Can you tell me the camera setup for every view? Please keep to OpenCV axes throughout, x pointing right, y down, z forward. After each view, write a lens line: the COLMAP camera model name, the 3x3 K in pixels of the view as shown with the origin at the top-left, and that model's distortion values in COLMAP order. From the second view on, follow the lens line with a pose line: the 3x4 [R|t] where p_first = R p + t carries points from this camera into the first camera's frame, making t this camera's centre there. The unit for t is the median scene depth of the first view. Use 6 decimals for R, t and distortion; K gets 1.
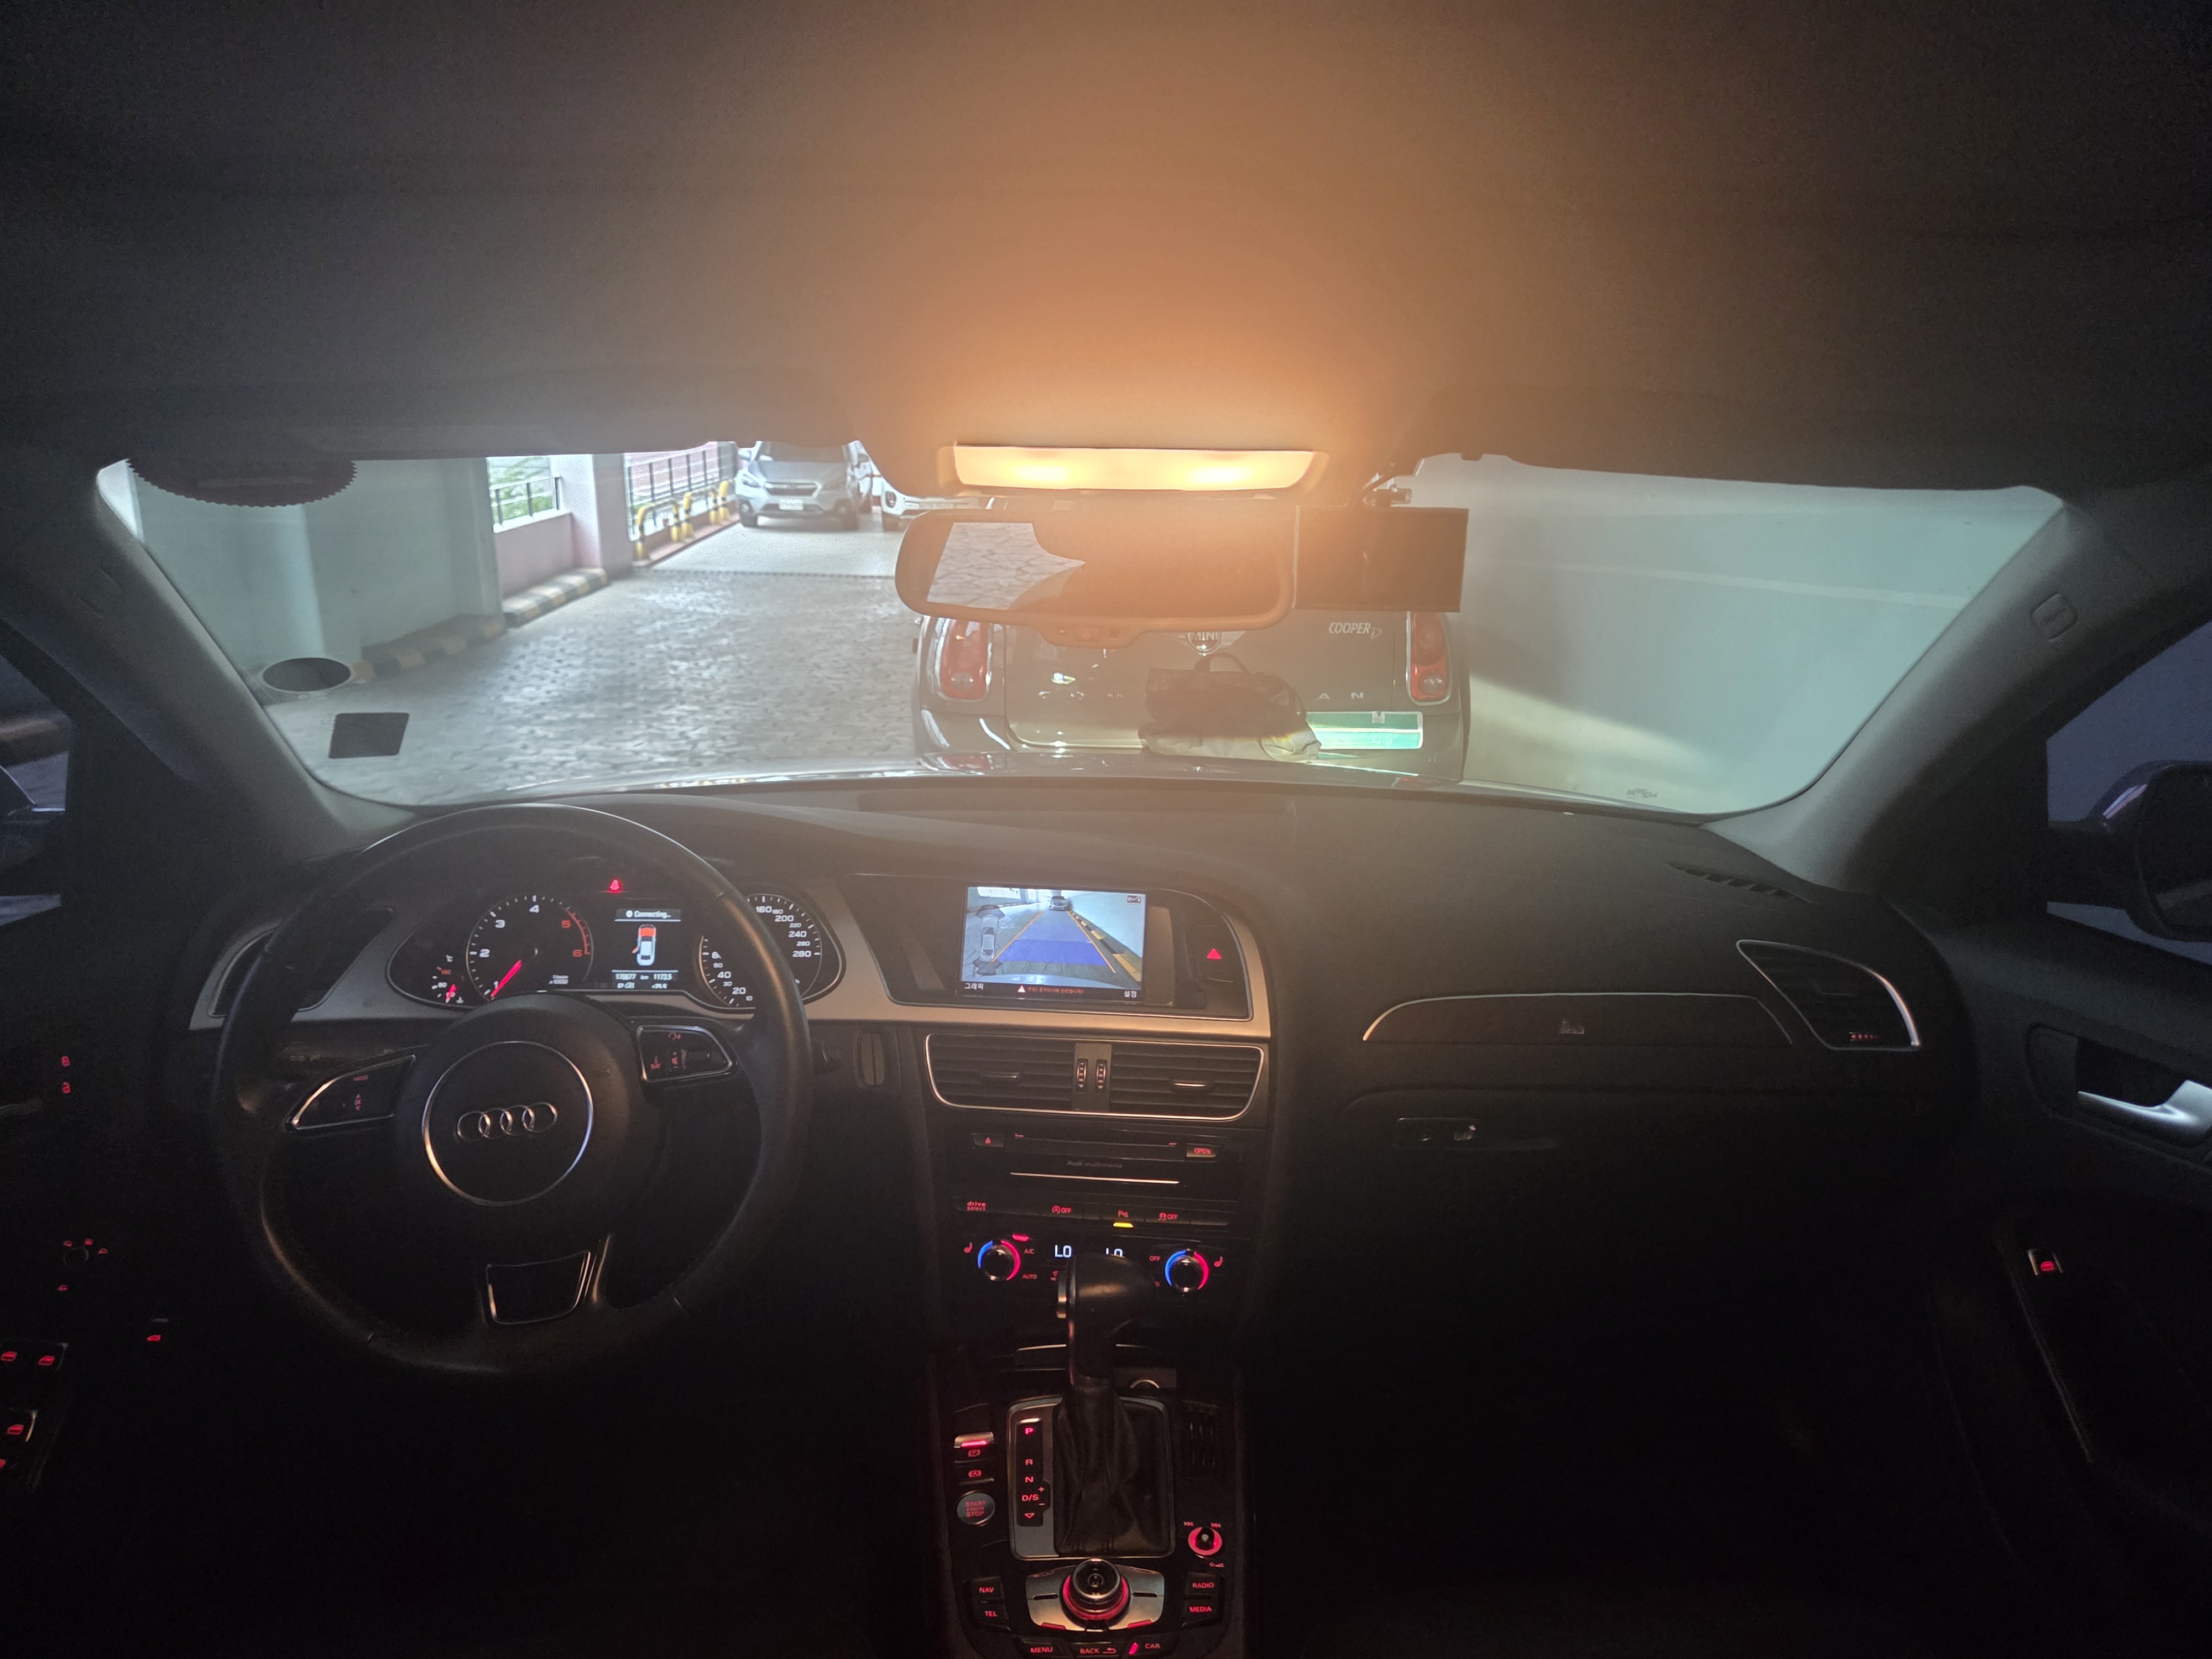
lens RADIAL K [[1488.9, 0, 1106.0], [0, 1488.9, 829.5], [0, 0, 1]] dist [0.080487, -0.062308]
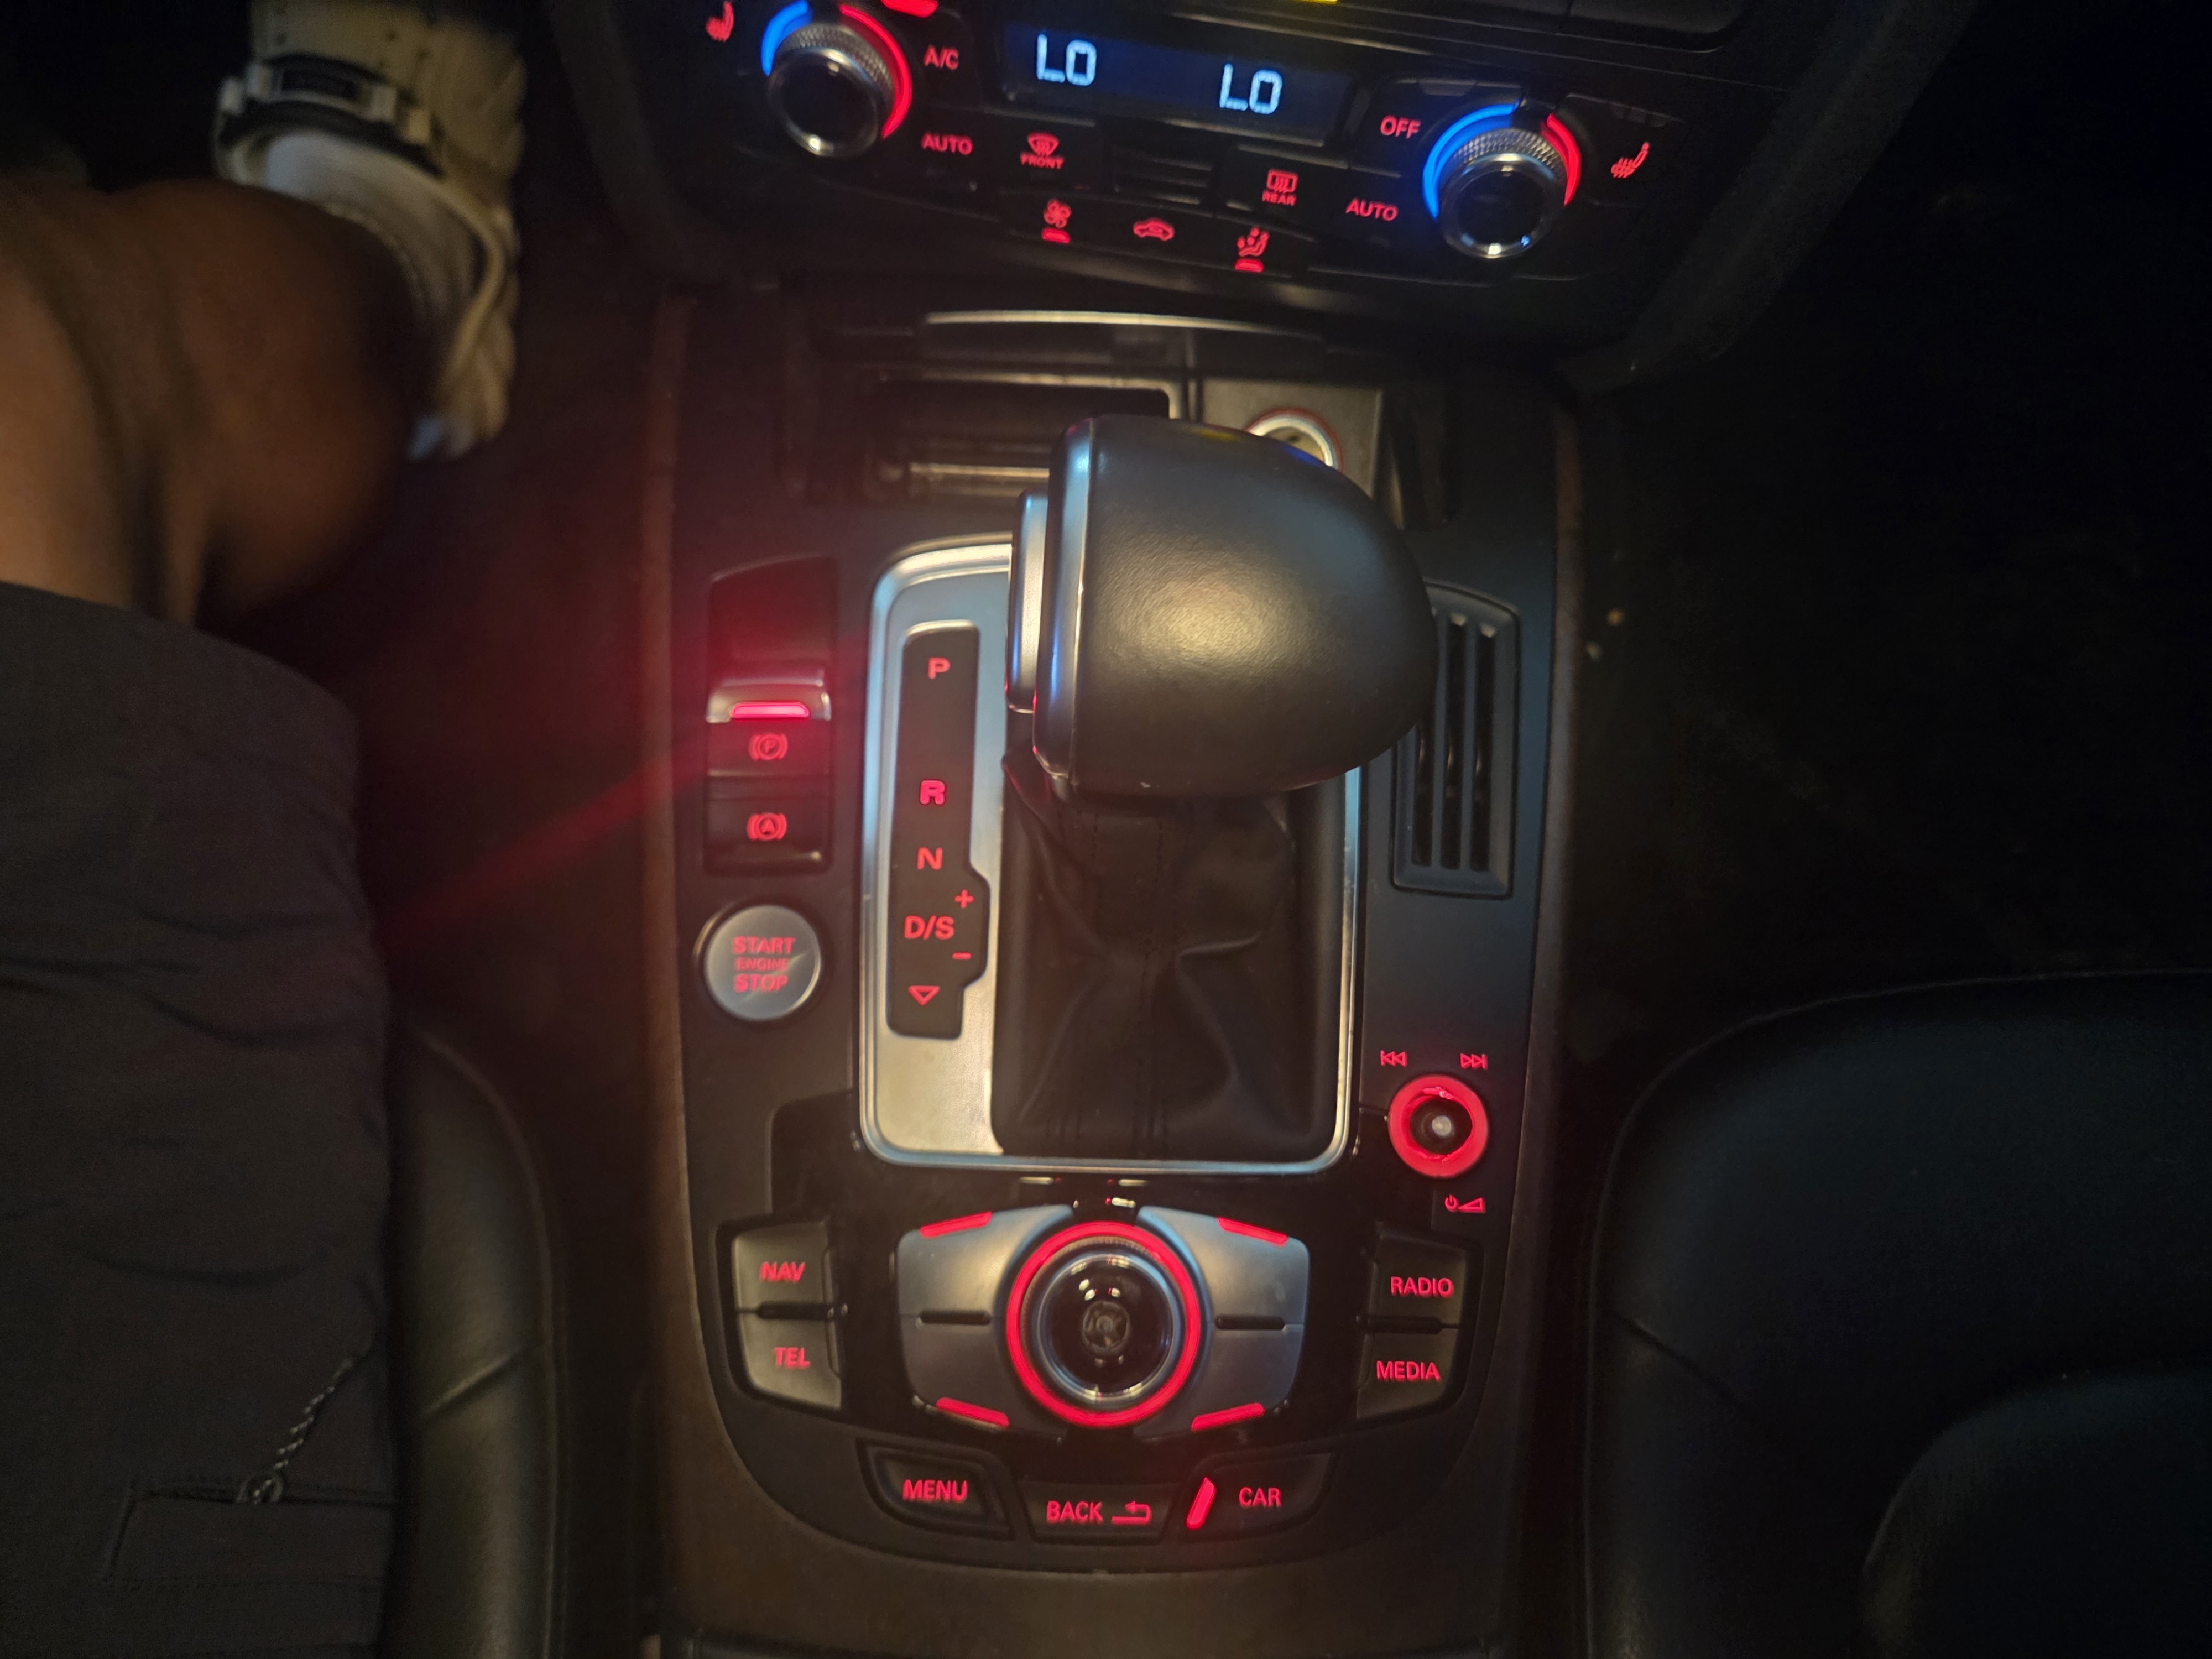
lens RADIAL K [[1557.6, 0, 1106.0], [0, 1557.6, 829.5], [0, 0, 1]] dist [0.040412, -0.057318]
pose [[0.997590, 0.068735, 0.009478, -0.012968], [-0.048776, 0.597555, 0.800343, 0.123194], [0.049348, -0.798876, 0.599467, 0.654803]]
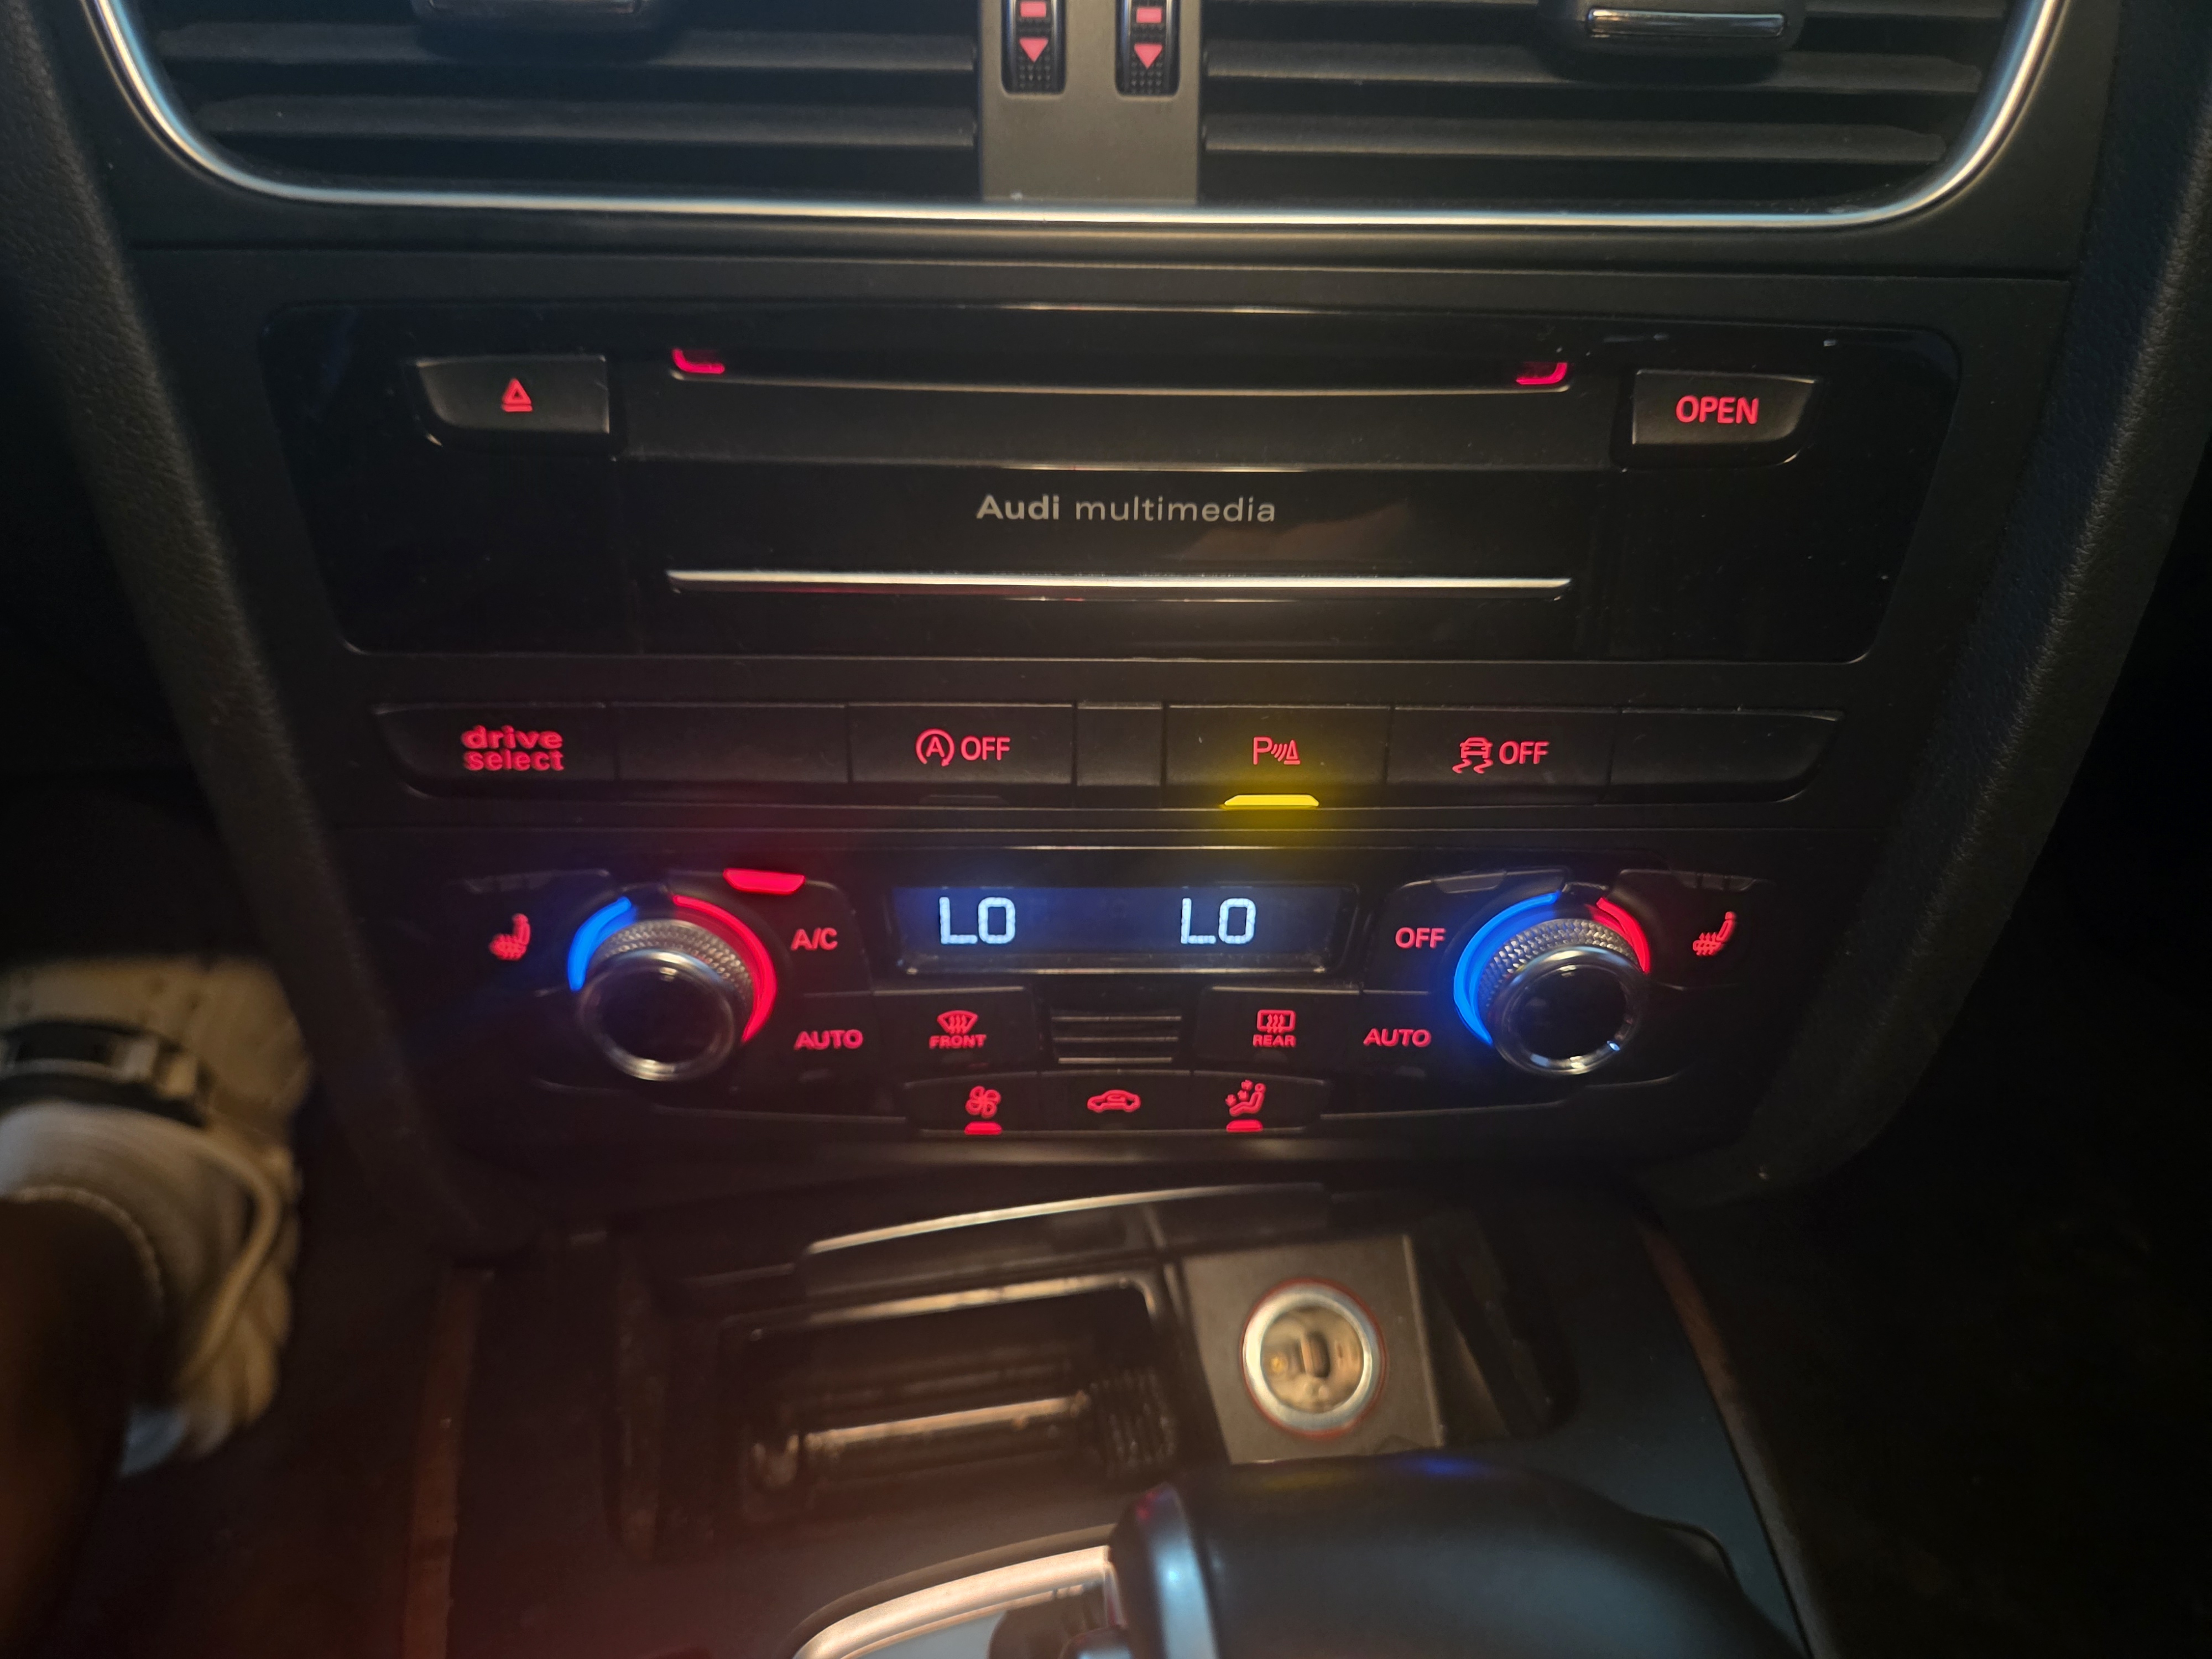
lens RADIAL K [[1485.2, 0, 1106.6], [0, 1485.2, 855.8], [0, 0, 1]] dist [0.006373, -0.005336]
pose [[0.990684, -0.067793, 0.118103, -0.031753], [0.009425, 0.899331, 0.437168, 0.166124], [-0.135851, -0.431982, 0.891592, 0.746015]]
